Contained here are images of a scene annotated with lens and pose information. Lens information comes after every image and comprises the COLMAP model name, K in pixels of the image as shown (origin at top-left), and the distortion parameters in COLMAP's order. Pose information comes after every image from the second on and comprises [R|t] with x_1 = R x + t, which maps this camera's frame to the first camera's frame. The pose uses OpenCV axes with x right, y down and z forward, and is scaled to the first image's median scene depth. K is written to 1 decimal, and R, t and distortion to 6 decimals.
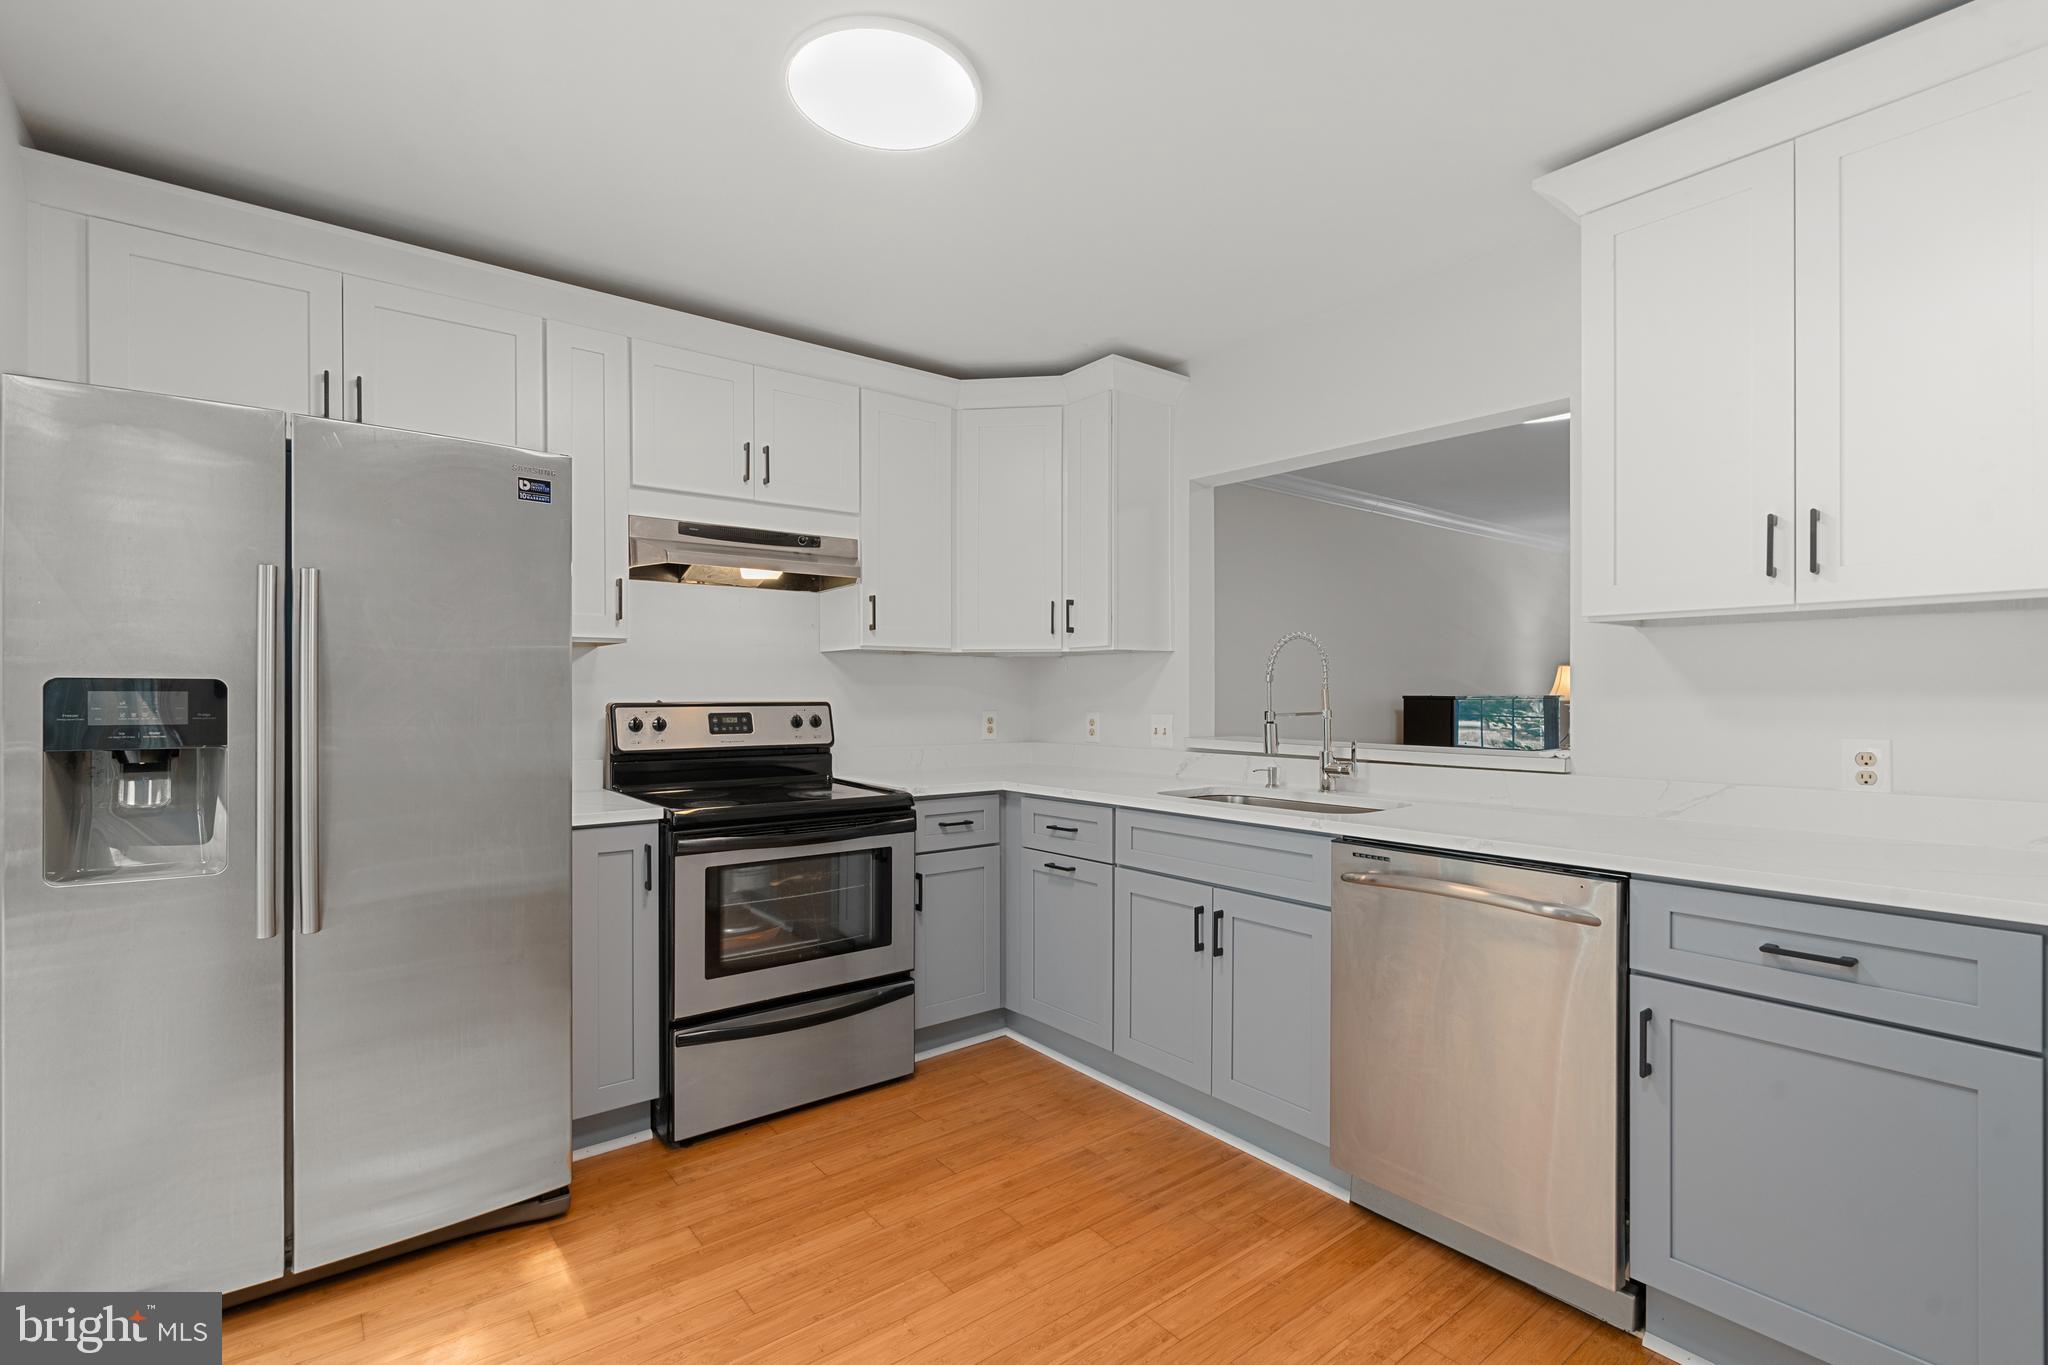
lens RADIAL K [[920.5, 0, 1024.0], [0, 920.5, 682.5], [0, 0, 1]] dist [-0.002334, 0.000297]
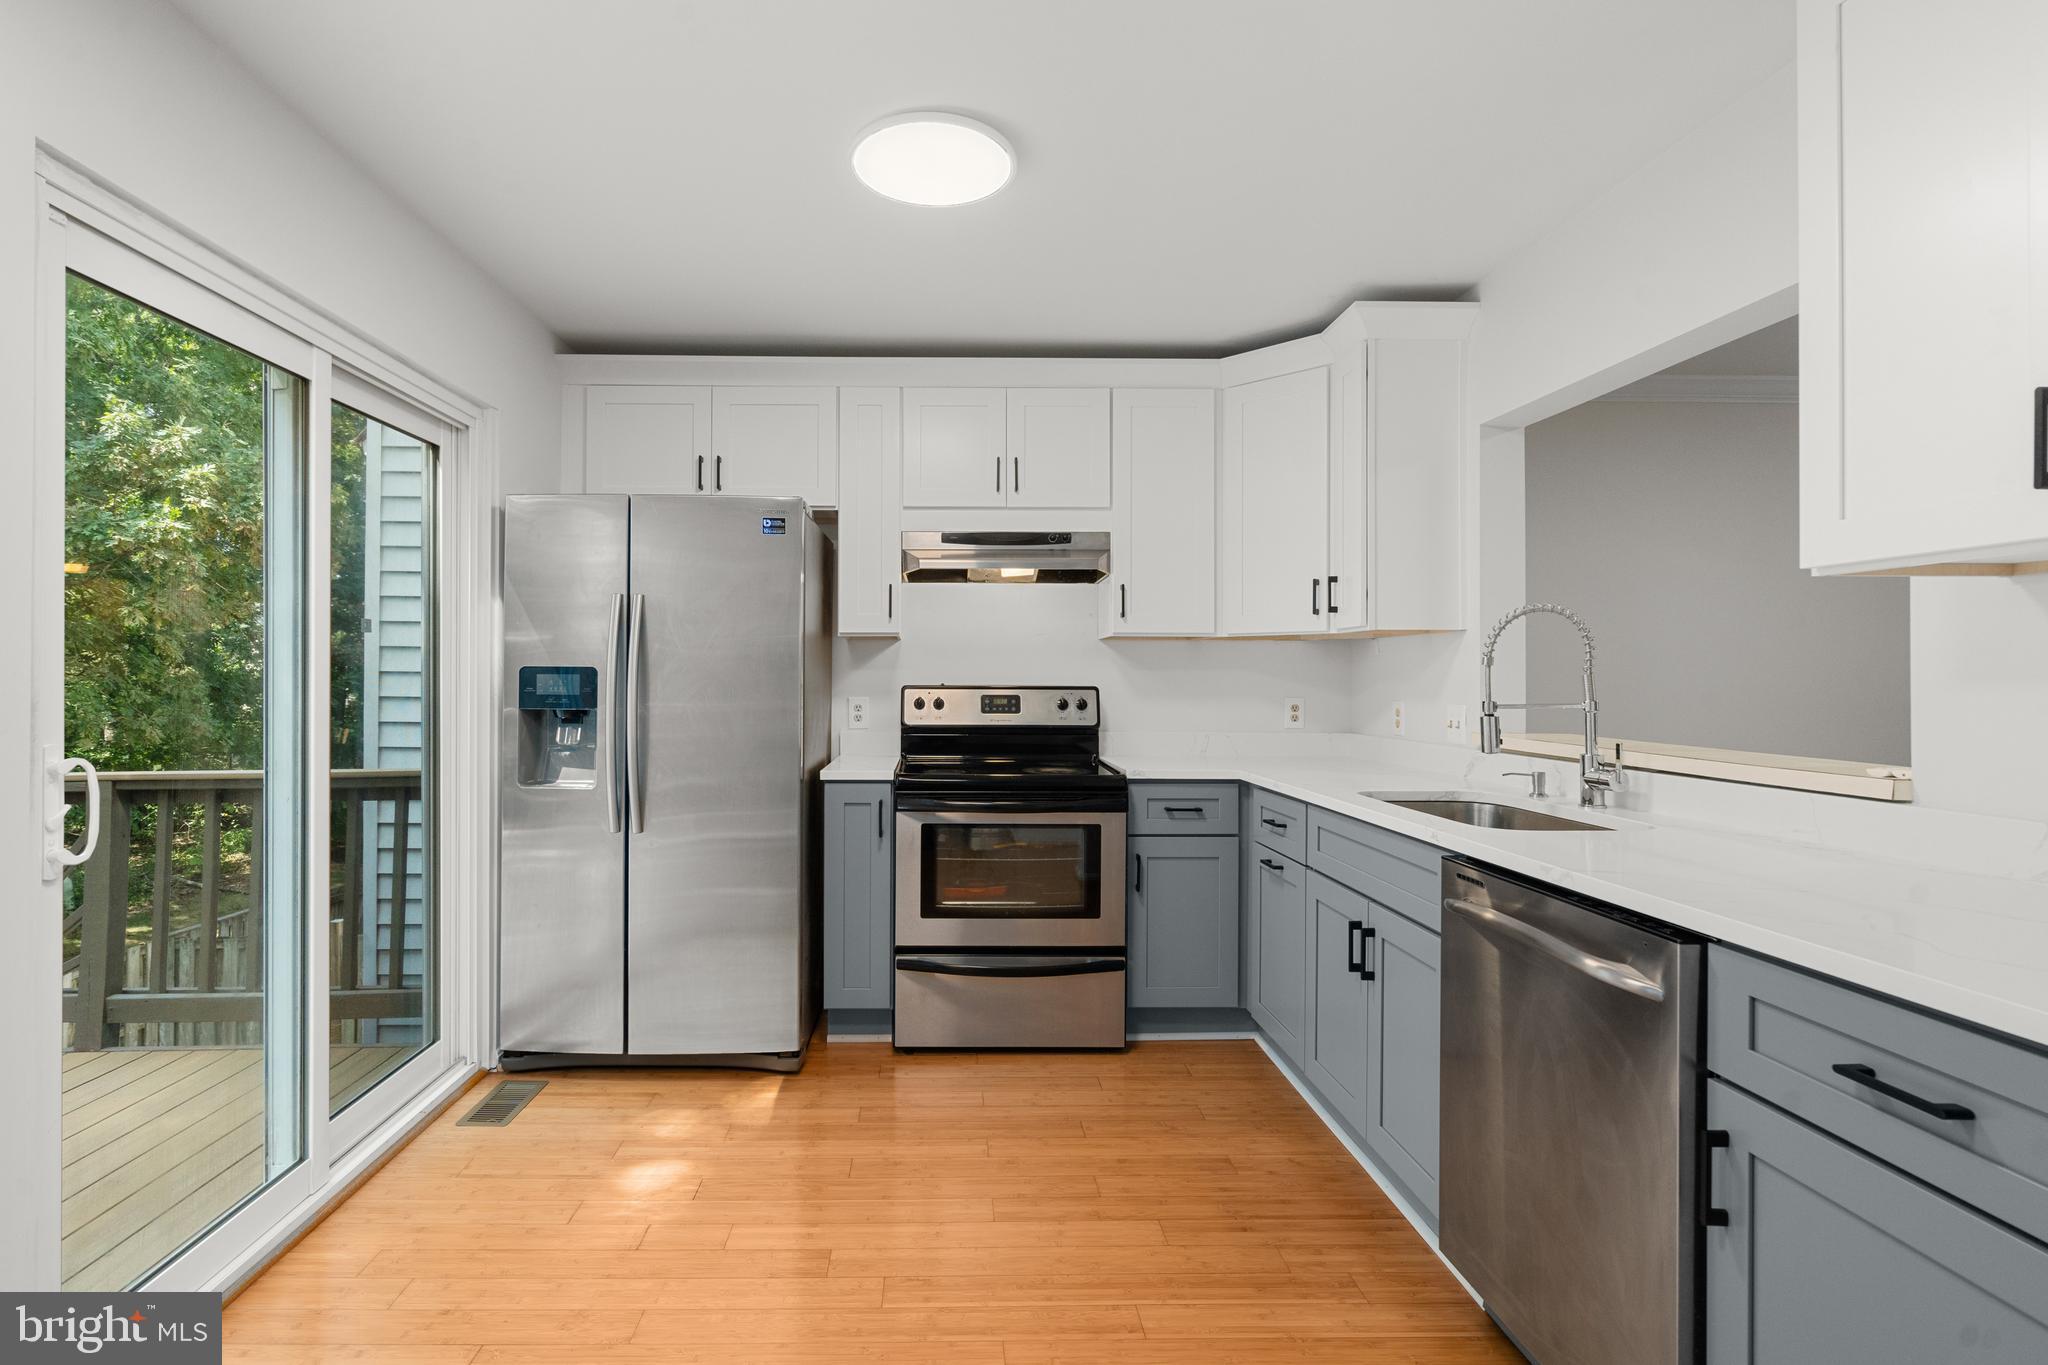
lens RADIAL K [[942.6, 0, 964.5], [0, 942.6, 655.5], [0, 0, 1]] dist [-0.007816, 0.000220]
pose [[0.798871, -0.011063, -0.601400, 0.384353], [0.002421, 0.999882, -0.015178, 0.002194], [0.601497, 0.010670, 0.798804, 0.048348]]
